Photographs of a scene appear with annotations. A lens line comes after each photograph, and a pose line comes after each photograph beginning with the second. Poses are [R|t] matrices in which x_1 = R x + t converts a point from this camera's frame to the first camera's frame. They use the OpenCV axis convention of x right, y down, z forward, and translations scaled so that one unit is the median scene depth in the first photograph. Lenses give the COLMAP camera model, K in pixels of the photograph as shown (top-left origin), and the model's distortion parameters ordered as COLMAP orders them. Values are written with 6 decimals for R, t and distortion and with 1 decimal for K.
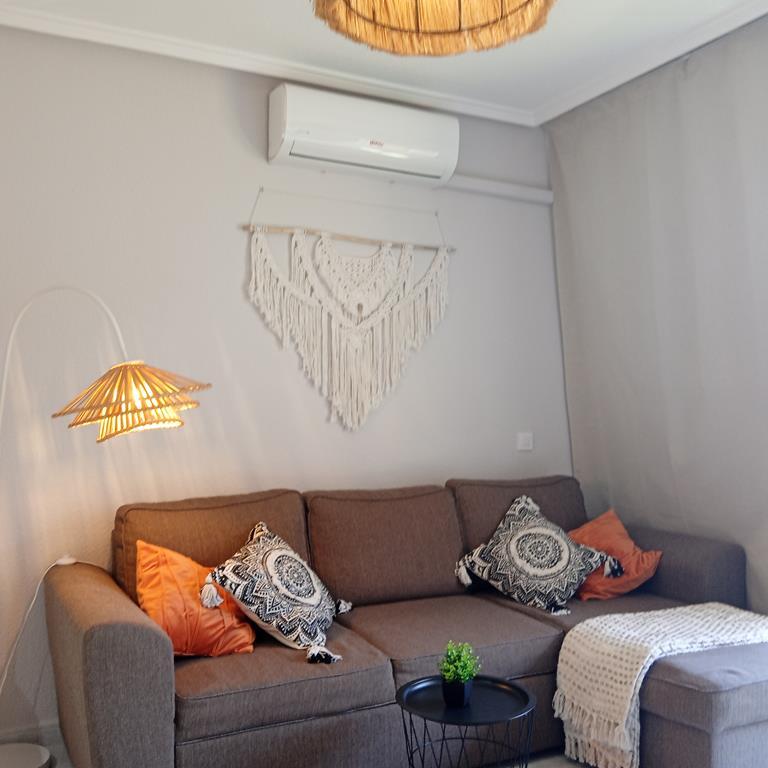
lens RADIAL K [[805.6, 0, 385.2], [0, 805.6, 387.9], [0, 0, 1]] dist [0.050984, -0.163188]
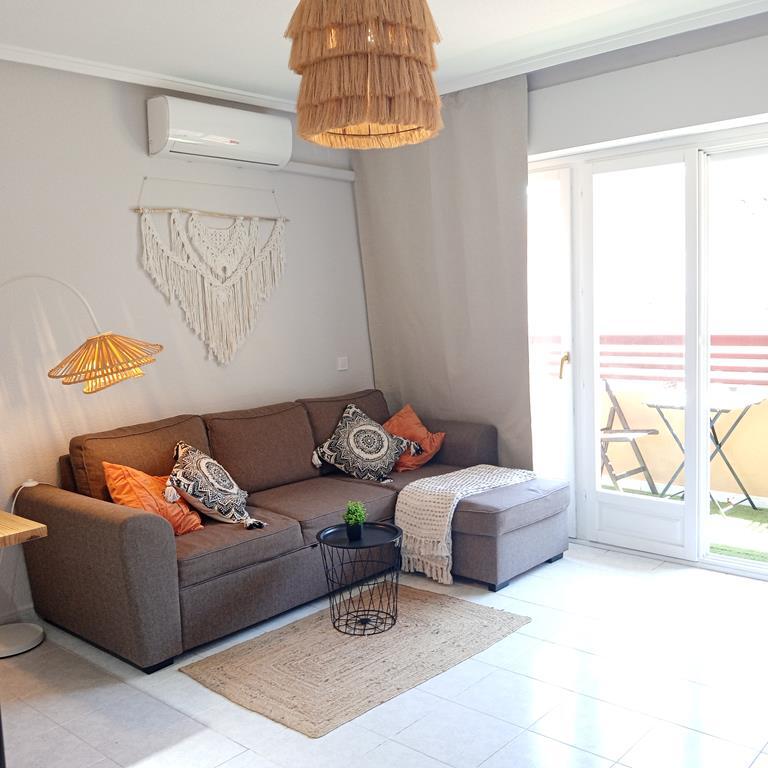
lens RADIAL K [[805.6, 0, 385.2], [0, 805.6, 387.9], [0, 0, 1]] dist [0.050984, -0.163188]
pose [[0.938295, -0.071253, 0.338417, -0.288667], [0.028508, 0.991151, 0.129644, -0.087229], [-0.344660, -0.111996, 0.932023, -0.371397]]
